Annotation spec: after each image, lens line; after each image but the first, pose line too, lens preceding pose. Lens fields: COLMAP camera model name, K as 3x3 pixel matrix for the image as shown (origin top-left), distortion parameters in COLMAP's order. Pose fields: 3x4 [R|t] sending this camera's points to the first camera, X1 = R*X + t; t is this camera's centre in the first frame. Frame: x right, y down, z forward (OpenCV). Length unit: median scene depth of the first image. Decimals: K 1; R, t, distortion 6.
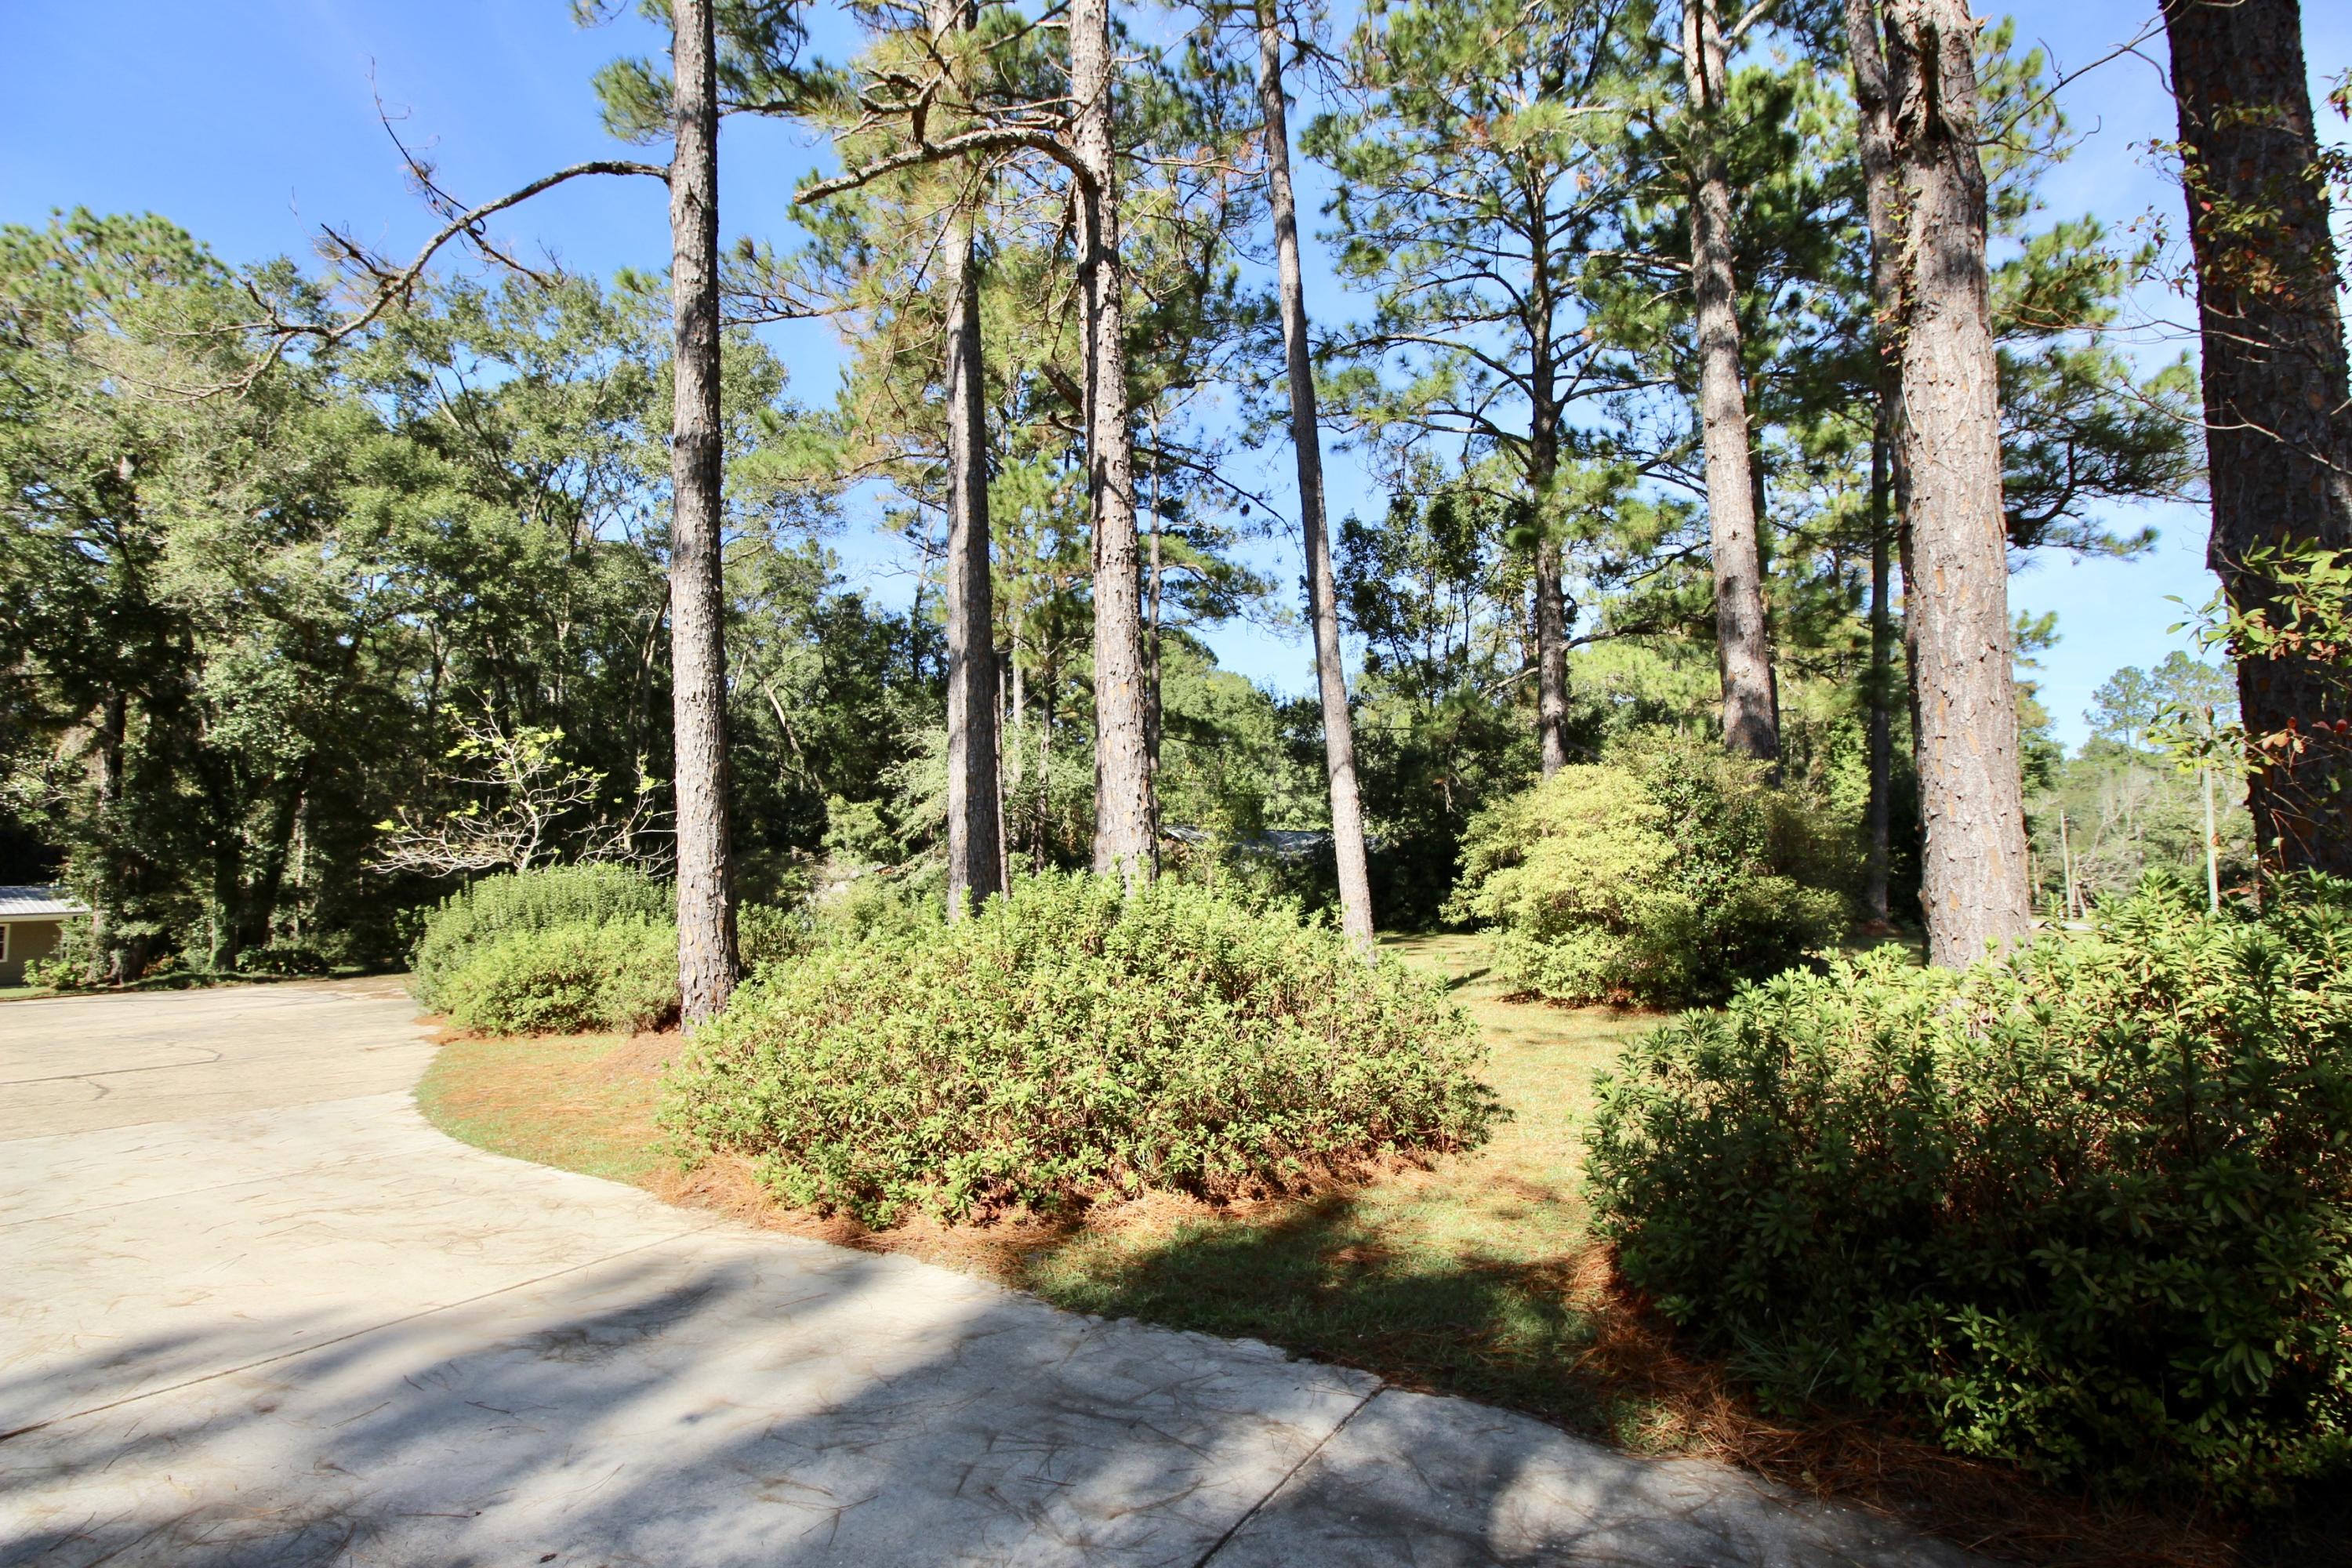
lens RADIAL K [[1097.0, 0, 1190.7], [0, 1097.0, 764.4], [0, 0, 1]] dist [-0.001707, -0.006744]
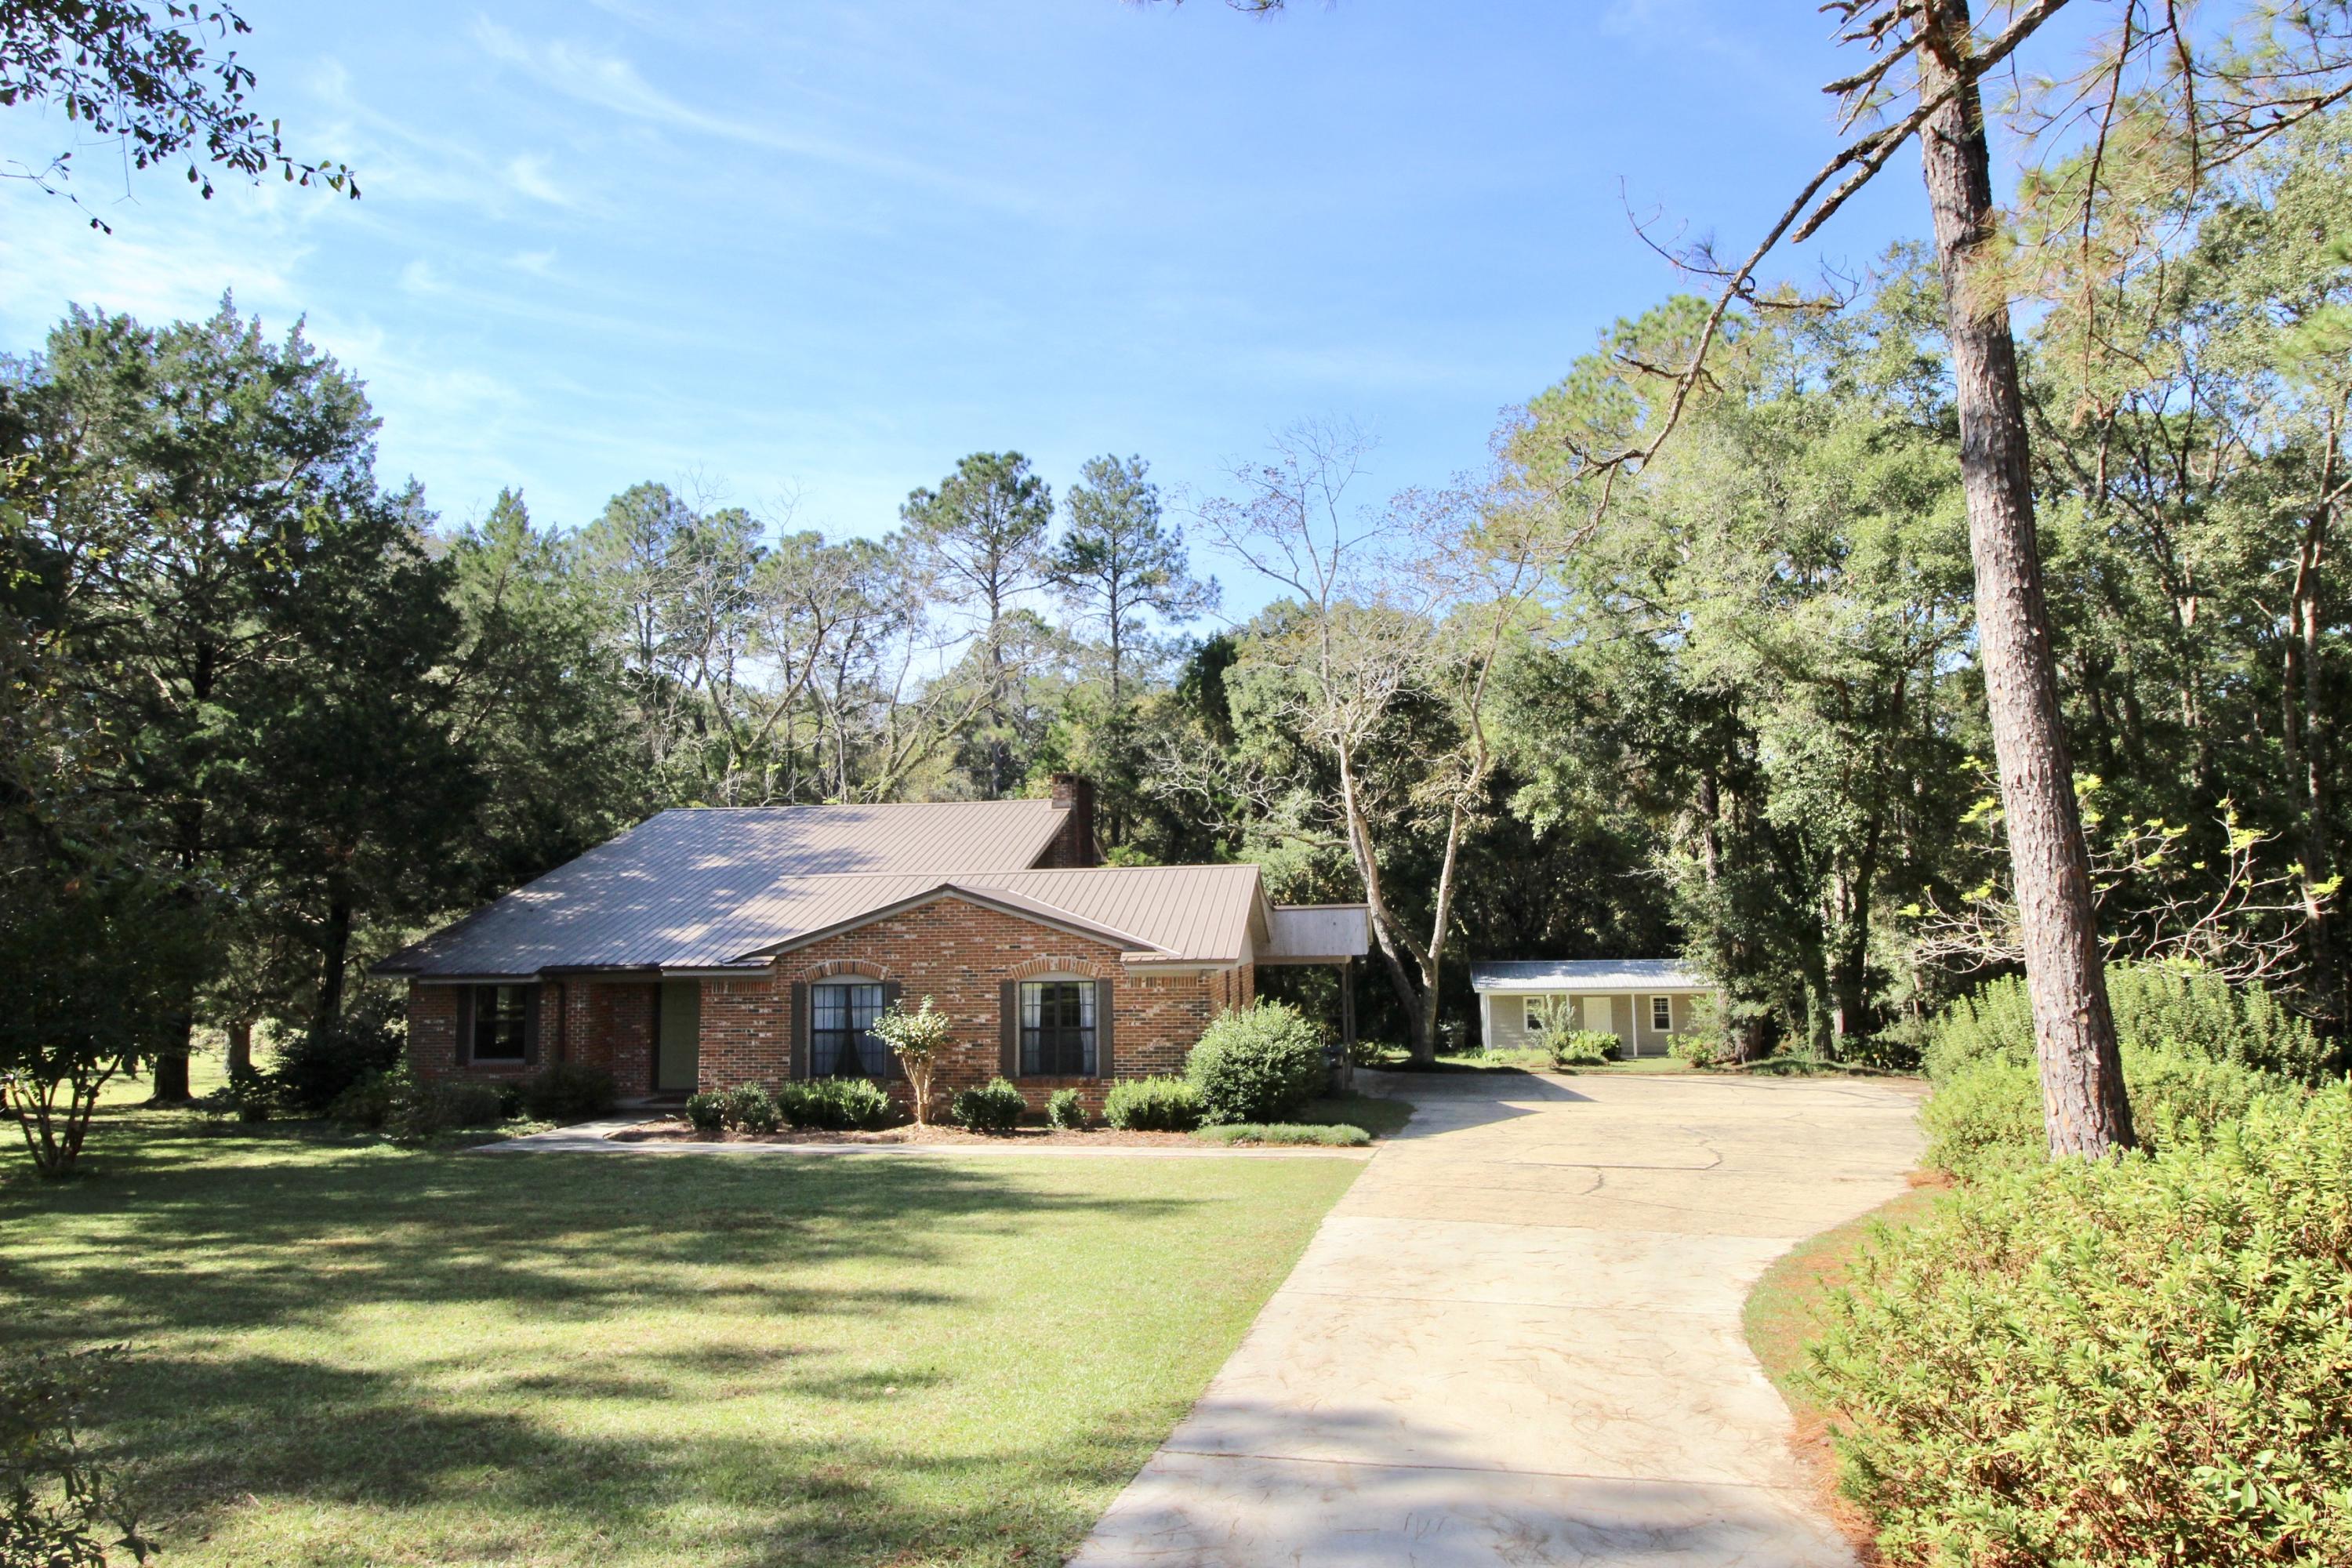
lens RADIAL K [[1482.5, 0, 1192.9], [0, 1482.5, 751.7], [0, 0, 1]] dist [0.005282, -0.001544]
pose [[0.381226, -0.107144, -0.918252, 0.106431], [0.089235, 0.992888, -0.078805, -0.020664], [0.920165, -0.051898, 0.388076, 0.031449]]
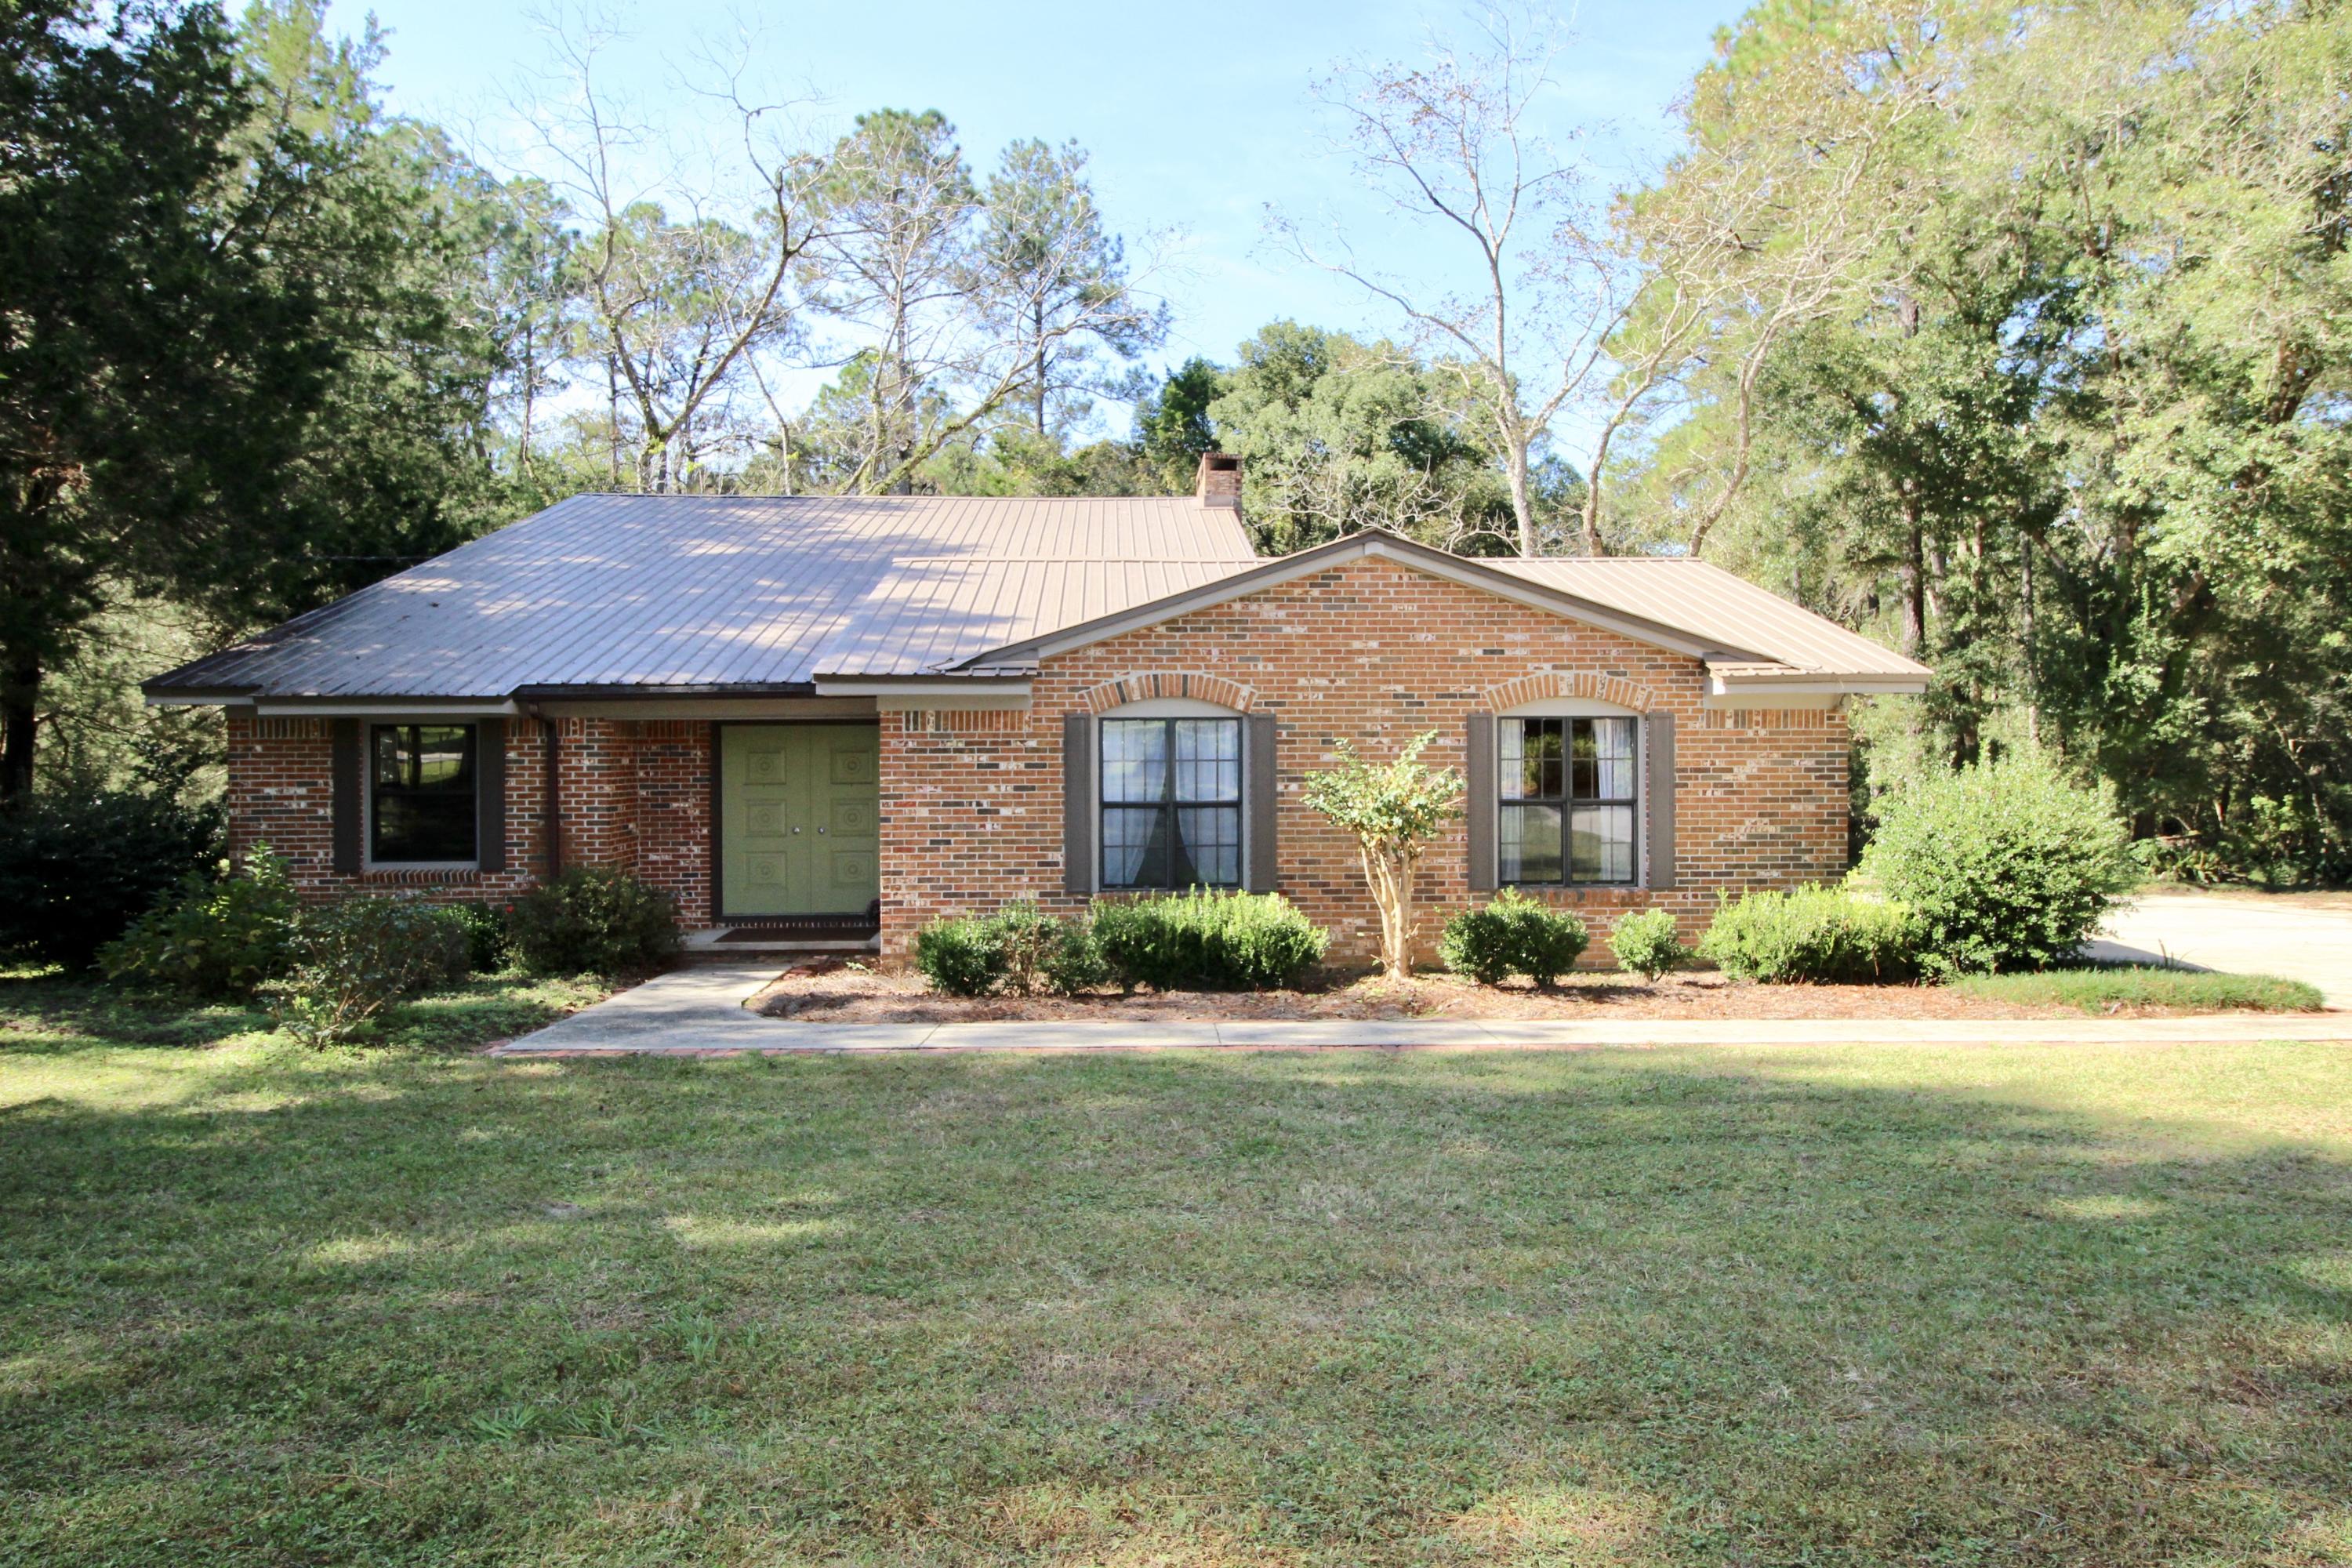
lens RADIAL K [[1427.8, 0, 1127.9], [0, 1427.8, 756.7], [0, 0, 1]] dist [0.002395, 0.000148]
pose [[0.537344, -0.001171, -0.843362, -0.436103], [0.068297, 0.996775, 0.042131, 0.022201], [0.840593, -0.080238, 0.535691, -0.078475]]
